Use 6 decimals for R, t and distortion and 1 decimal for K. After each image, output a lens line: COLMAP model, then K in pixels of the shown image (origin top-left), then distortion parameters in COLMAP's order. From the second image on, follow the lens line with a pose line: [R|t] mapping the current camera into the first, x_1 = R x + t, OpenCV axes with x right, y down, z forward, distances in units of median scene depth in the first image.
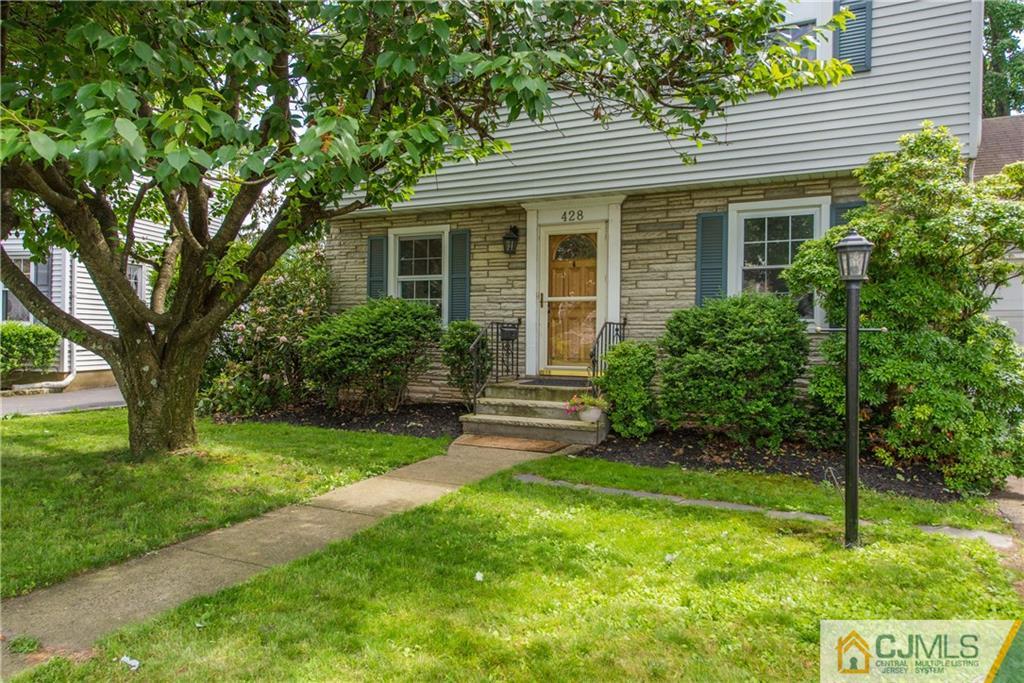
lens RADIAL K [[703.8, 0, 512.0], [0, 703.8, 341.5], [0, 0, 1]] dist [0.042264, -0.001421]
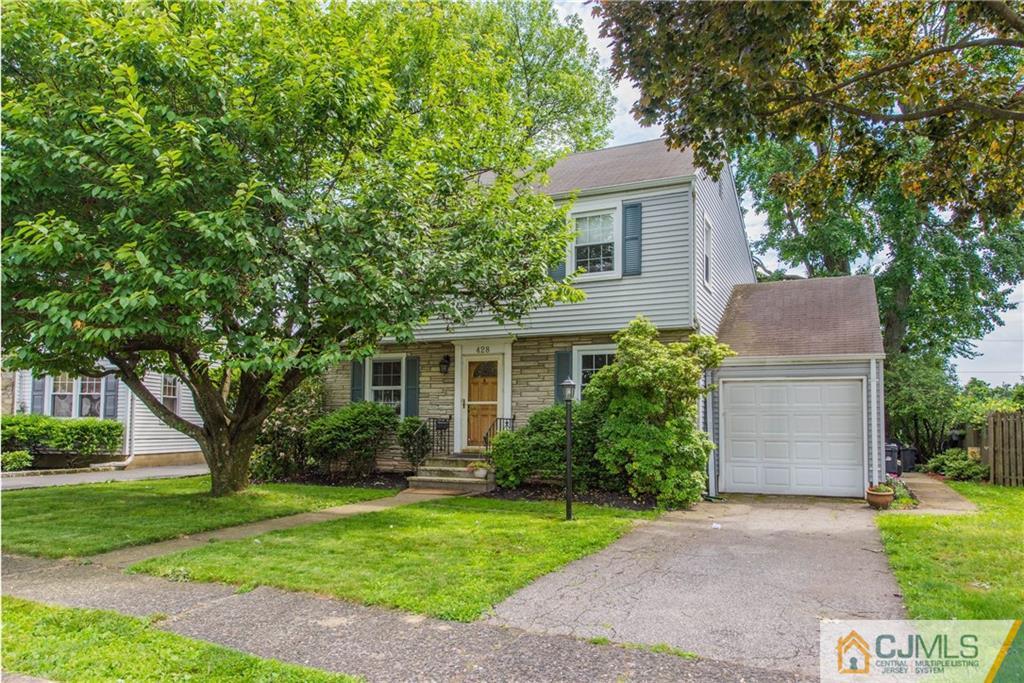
lens RADIAL K [[705.3, 0, 512.4], [0, 705.3, 397.5], [0, 0, 1]] dist [0.044893, 0.000119]
pose [[0.999881, 0.000253, 0.015428, 0.128383], [0.000574, 0.998563, -0.053592, 0.010833], [-0.015420, 0.053594, 0.998444, -0.558659]]
